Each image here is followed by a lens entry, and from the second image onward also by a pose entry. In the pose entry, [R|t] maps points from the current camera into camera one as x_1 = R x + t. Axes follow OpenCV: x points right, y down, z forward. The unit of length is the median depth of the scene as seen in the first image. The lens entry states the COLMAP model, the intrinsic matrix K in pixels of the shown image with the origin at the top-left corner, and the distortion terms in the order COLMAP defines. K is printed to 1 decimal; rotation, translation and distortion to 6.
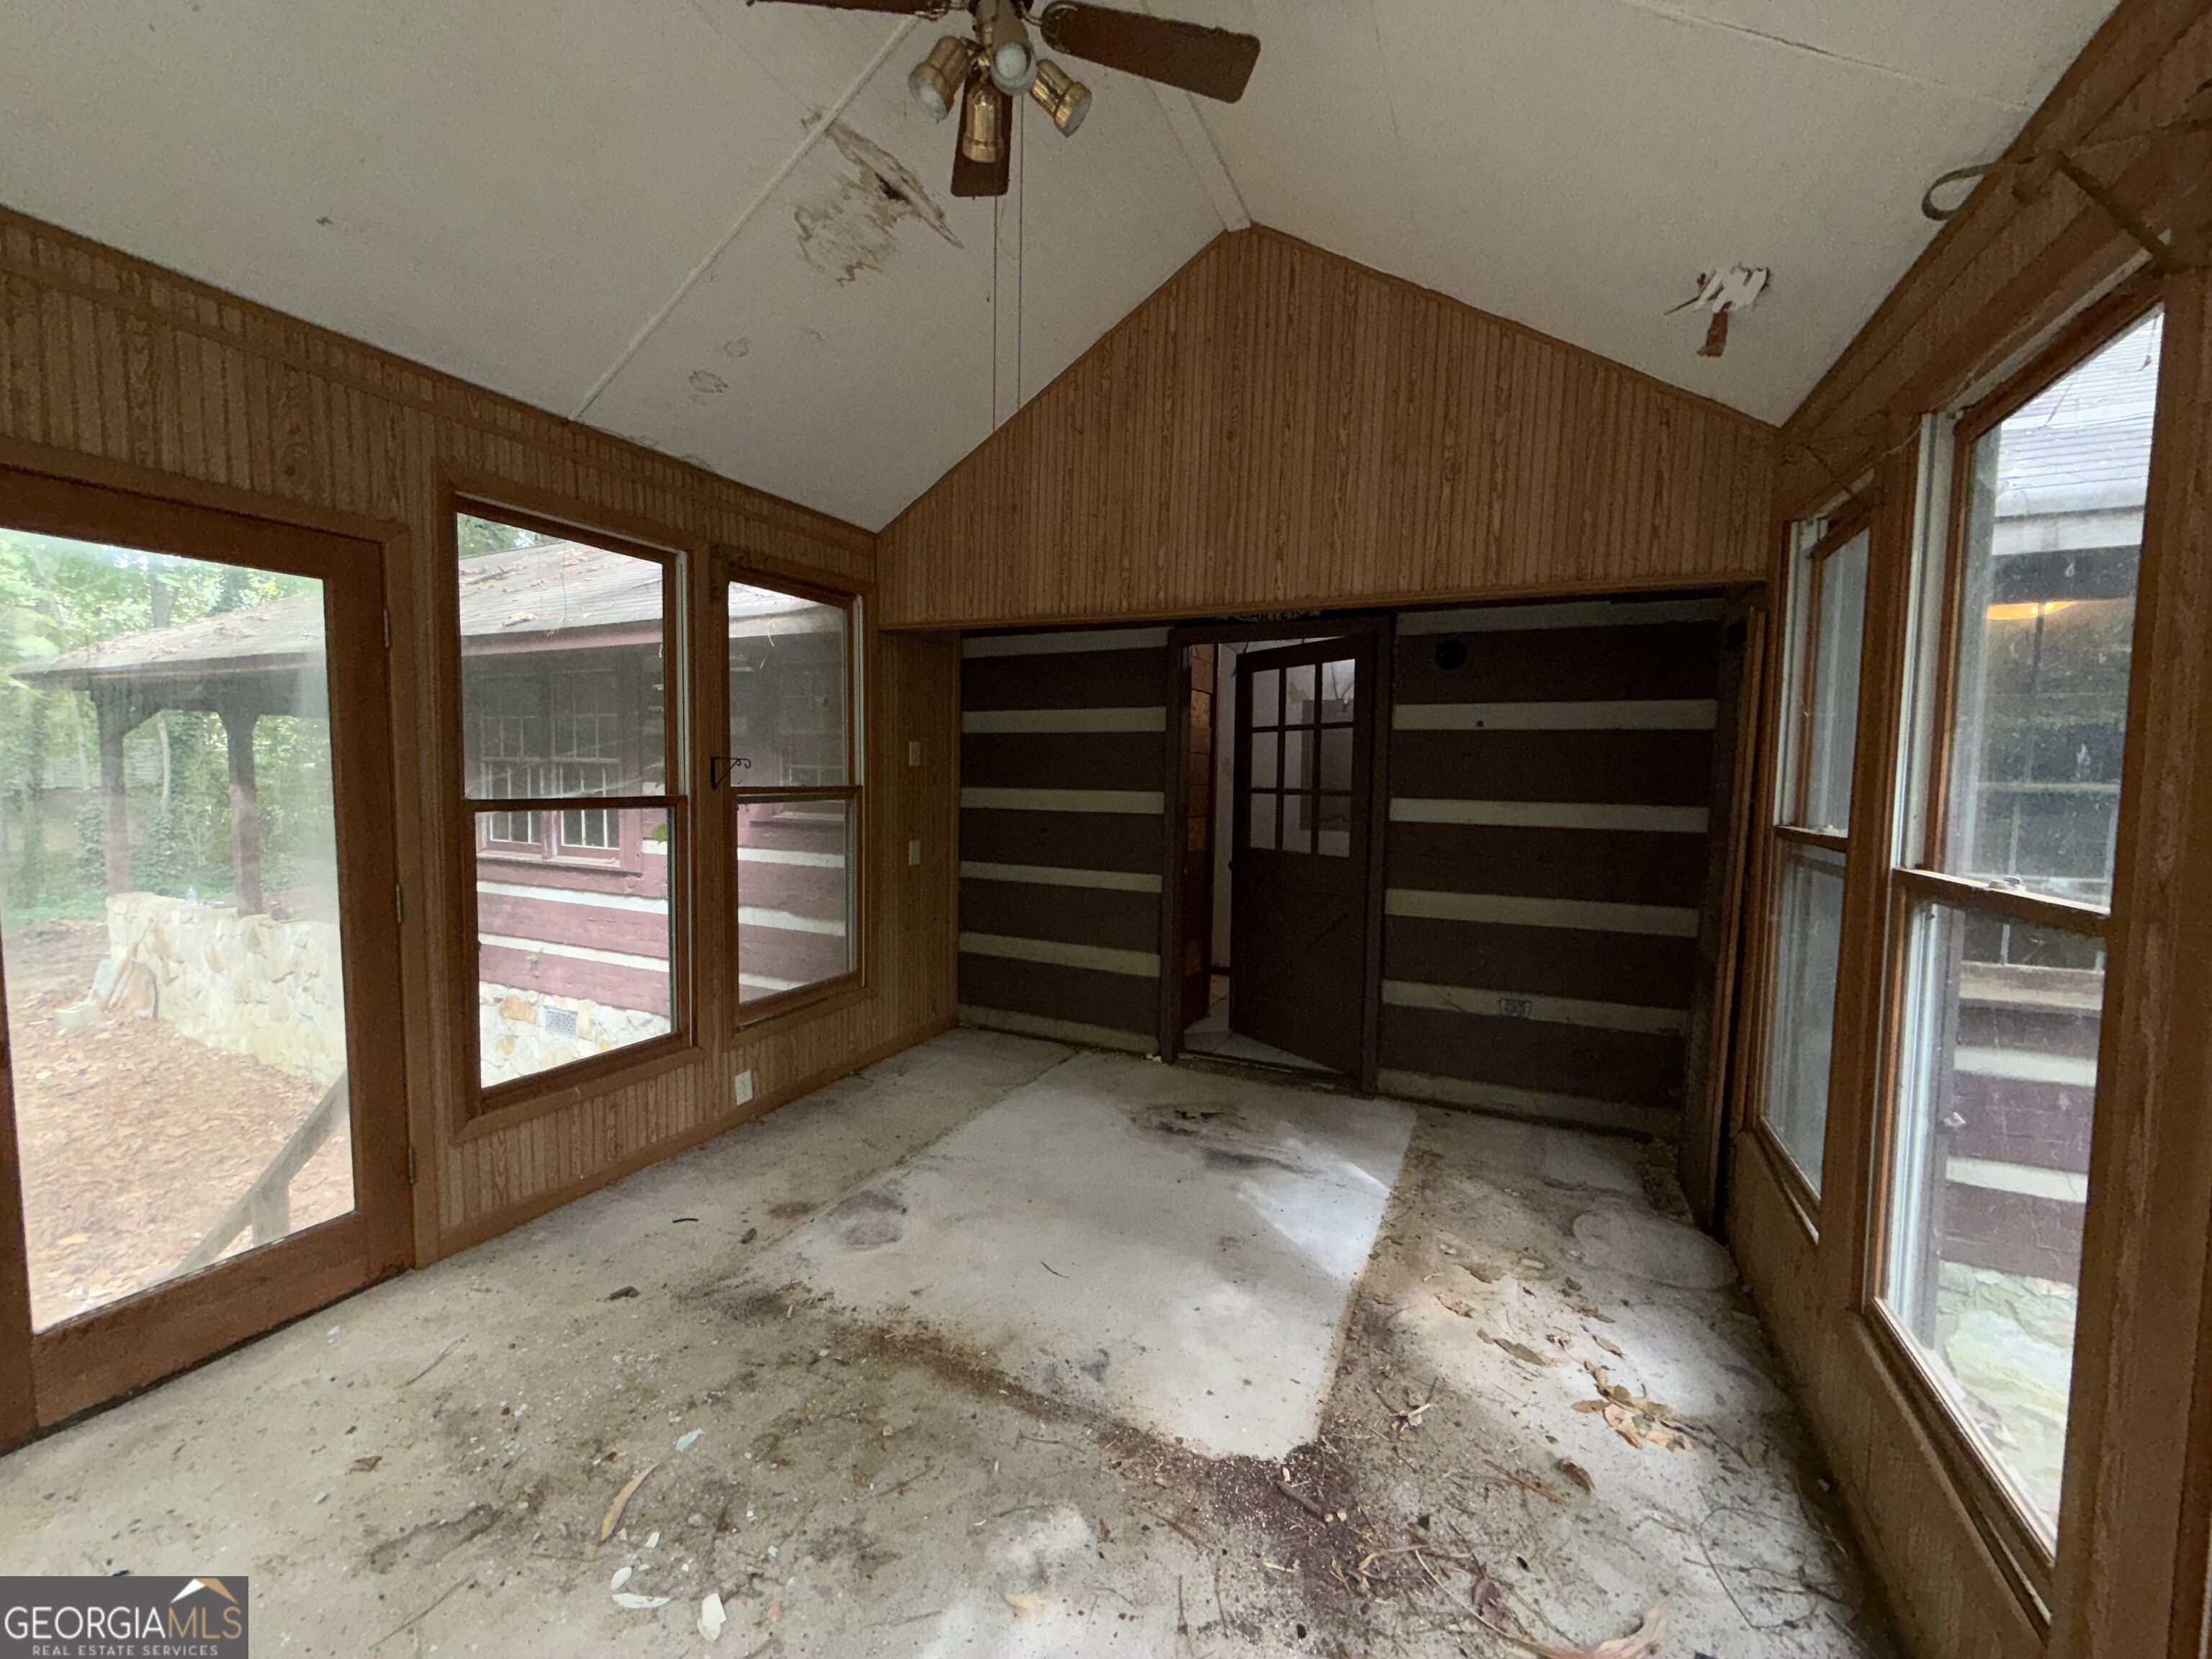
lens RADIAL K [[884.7, 0, 1097.9], [0, 884.7, 830.7], [0, 0, 1]] dist [0.000891, -0.000369]
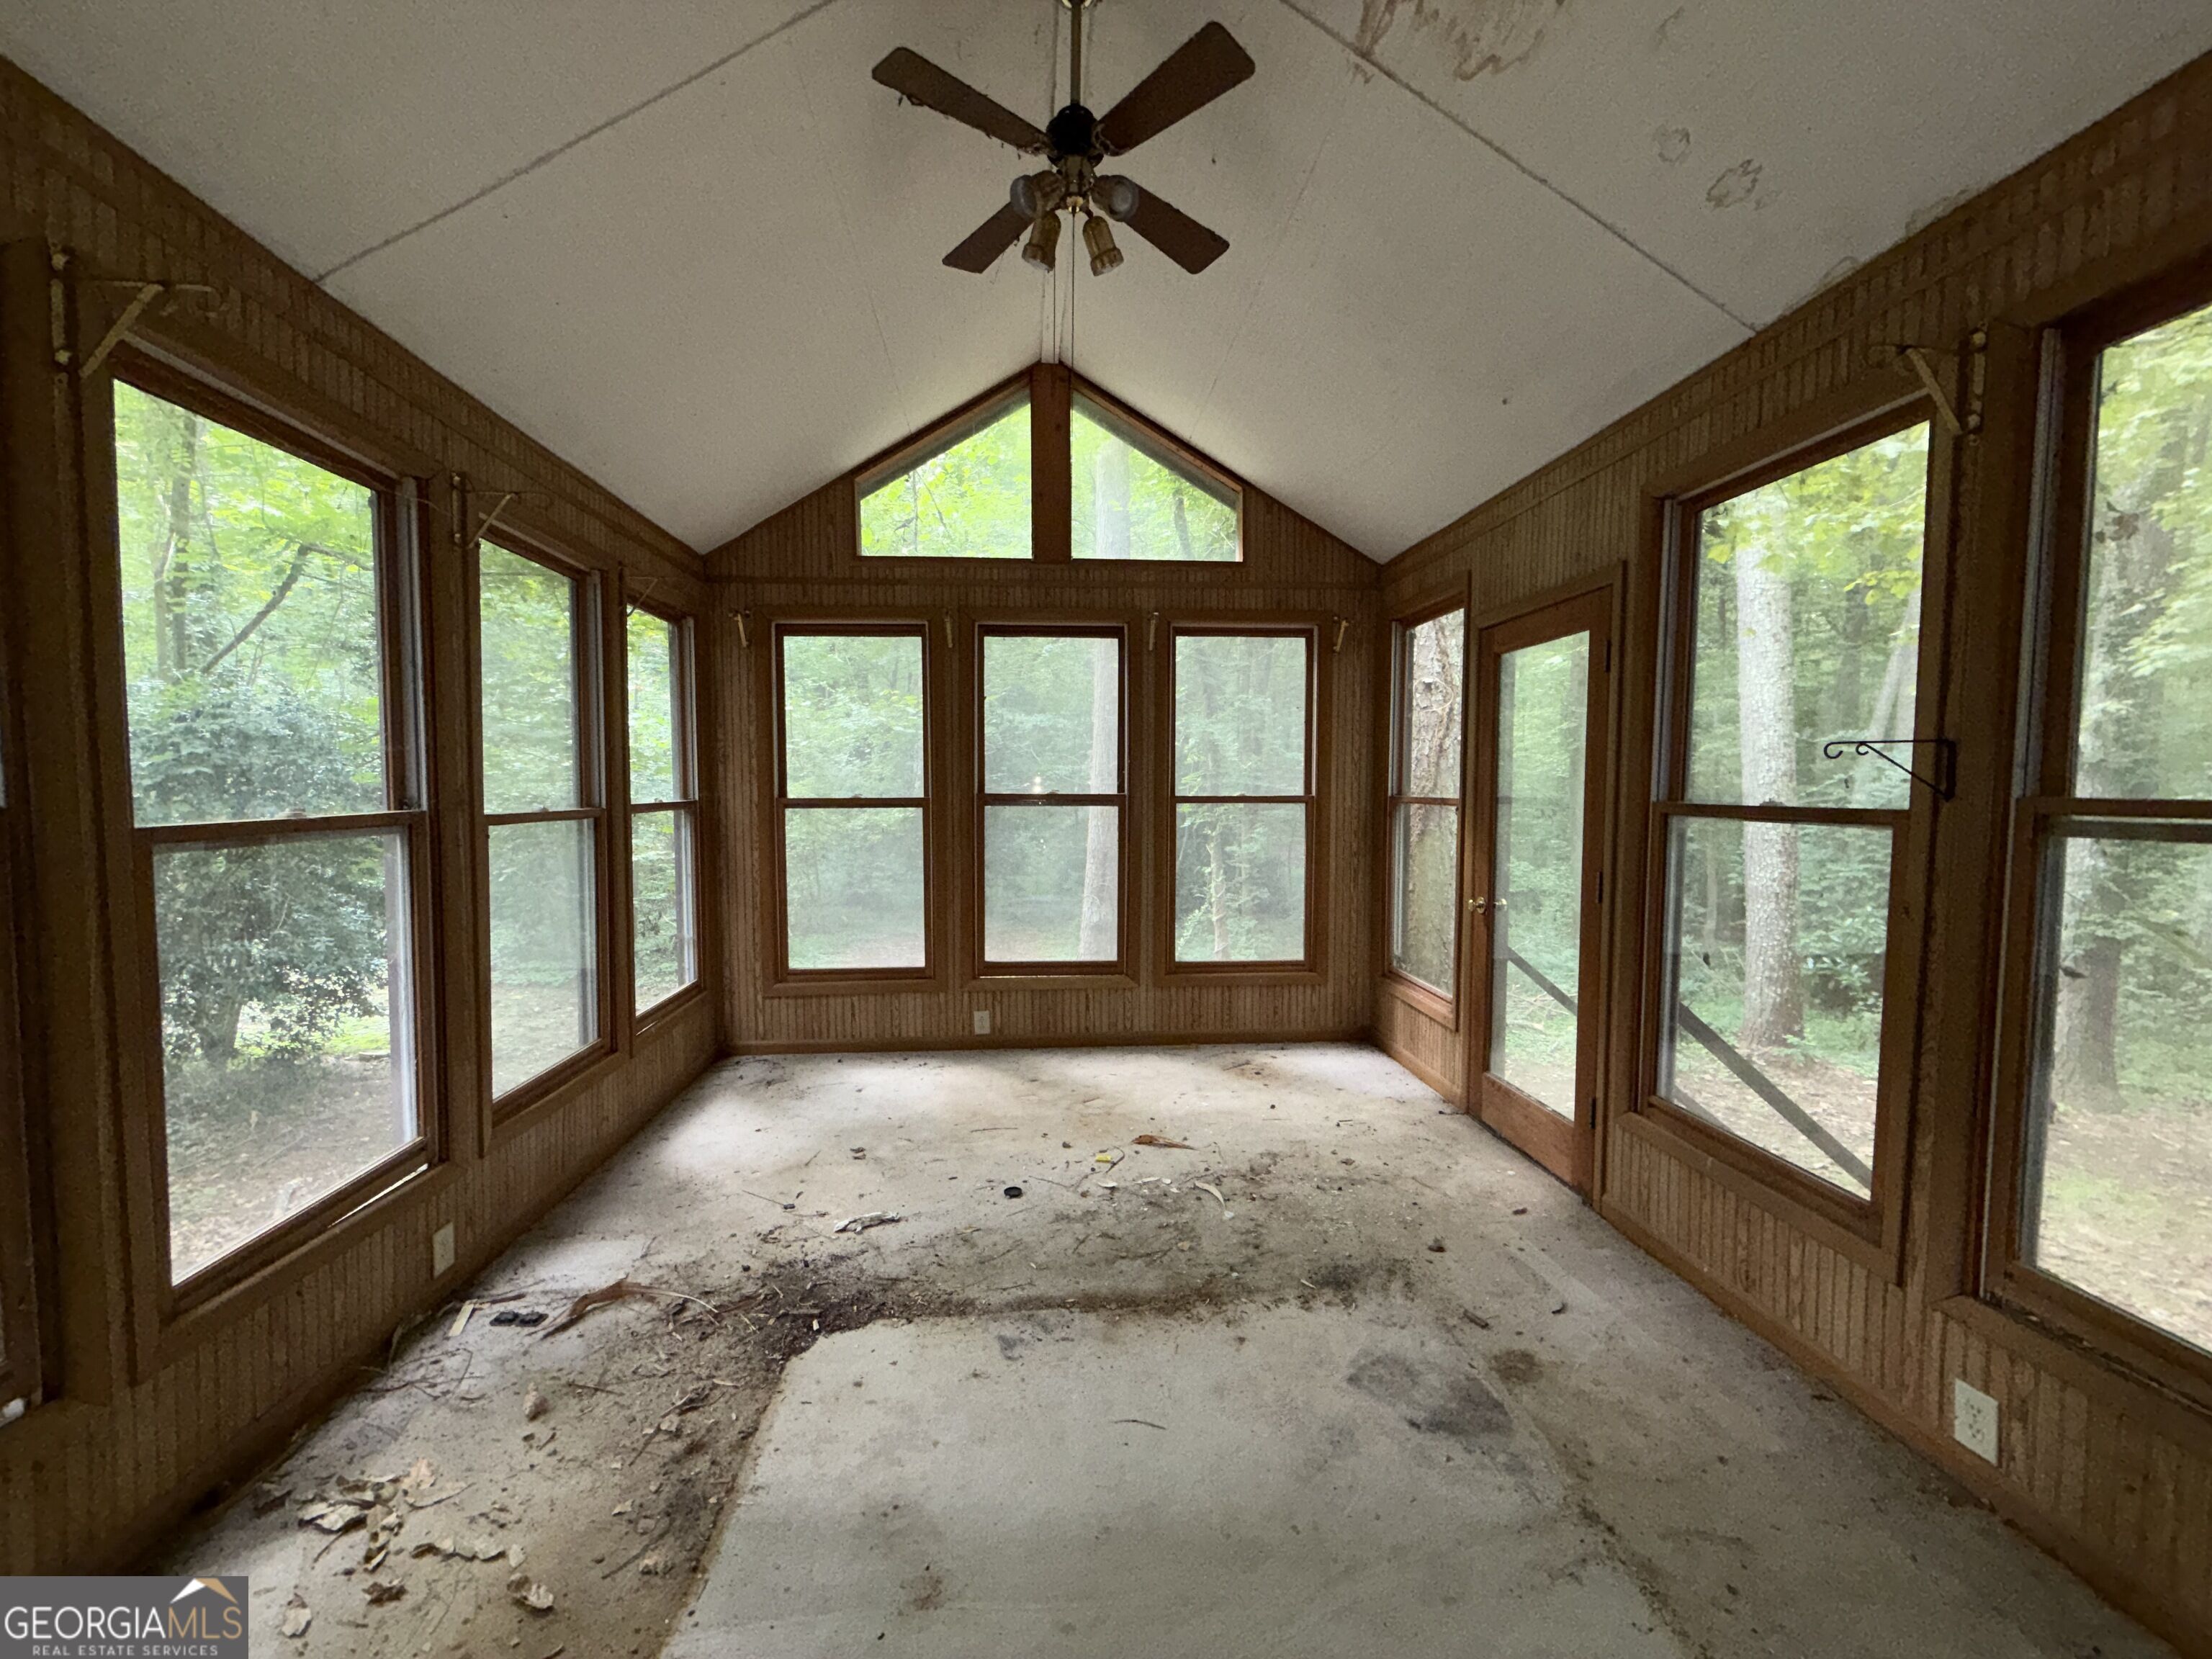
lens RADIAL K [[884.7, 0, 1096.8], [0, 884.7, 828.9], [0, 0, 1]] dist [0.000891, -0.000369]
pose [[-0.868504, 0.002276, -0.495677, 0.411945], [-0.055647, 0.993220, 0.102063, -0.085578], [0.492548, 0.116225, -0.862489, 1.855832]]
